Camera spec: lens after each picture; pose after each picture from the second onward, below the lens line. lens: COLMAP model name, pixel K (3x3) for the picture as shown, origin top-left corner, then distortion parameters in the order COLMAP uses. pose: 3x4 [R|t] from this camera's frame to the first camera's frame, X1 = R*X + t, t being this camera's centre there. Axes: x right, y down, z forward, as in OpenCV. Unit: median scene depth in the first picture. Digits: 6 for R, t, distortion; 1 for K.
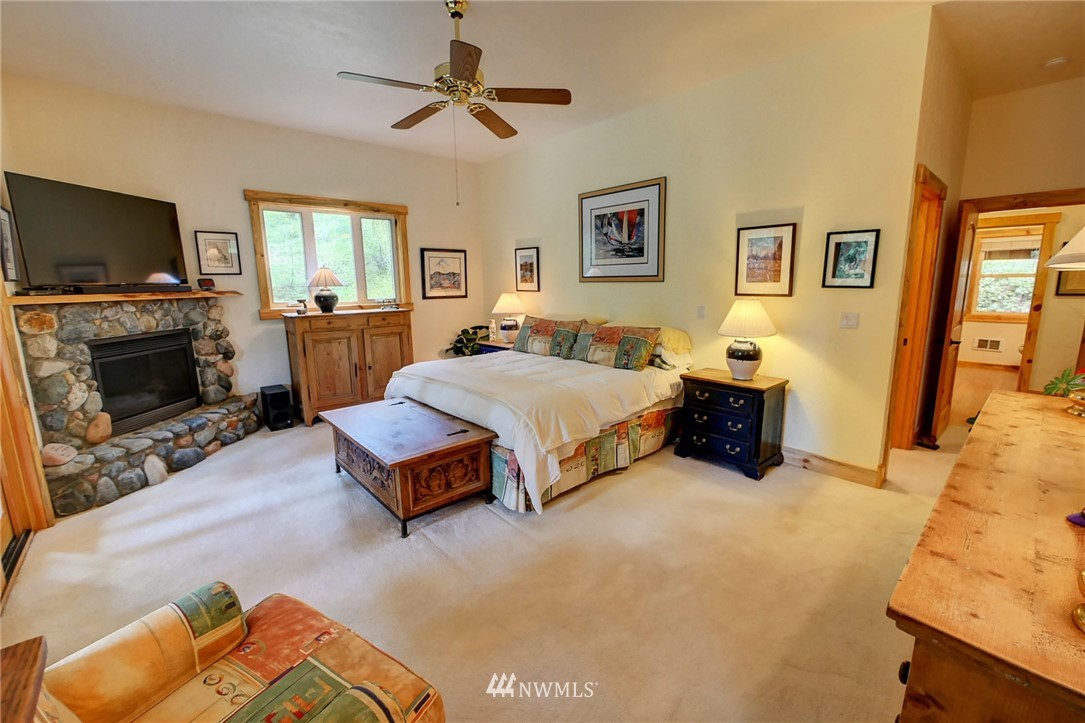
lens RADIAL K [[452.3, 0, 542.5], [0, 452.3, 361.5], [0, 0, 1]] dist [-0.002653, -0.000178]
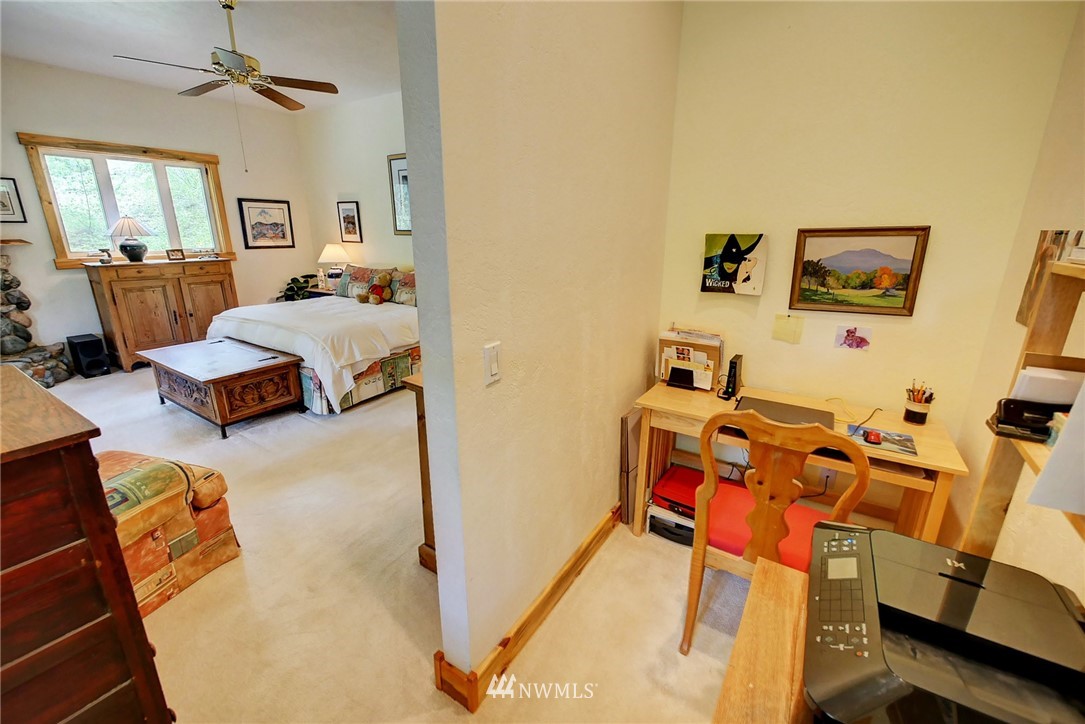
lens RADIAL K [[452.3, 0, 542.5], [0, 452.3, 362.0], [0, 0, 1]] dist [-0.002653, -0.000178]
pose [[0.964720, -0.056398, 0.257168, 0.147643], [0.028358, 0.993363, 0.111468, 0.031824], [-0.261747, -0.100242, 0.959917, -0.265433]]
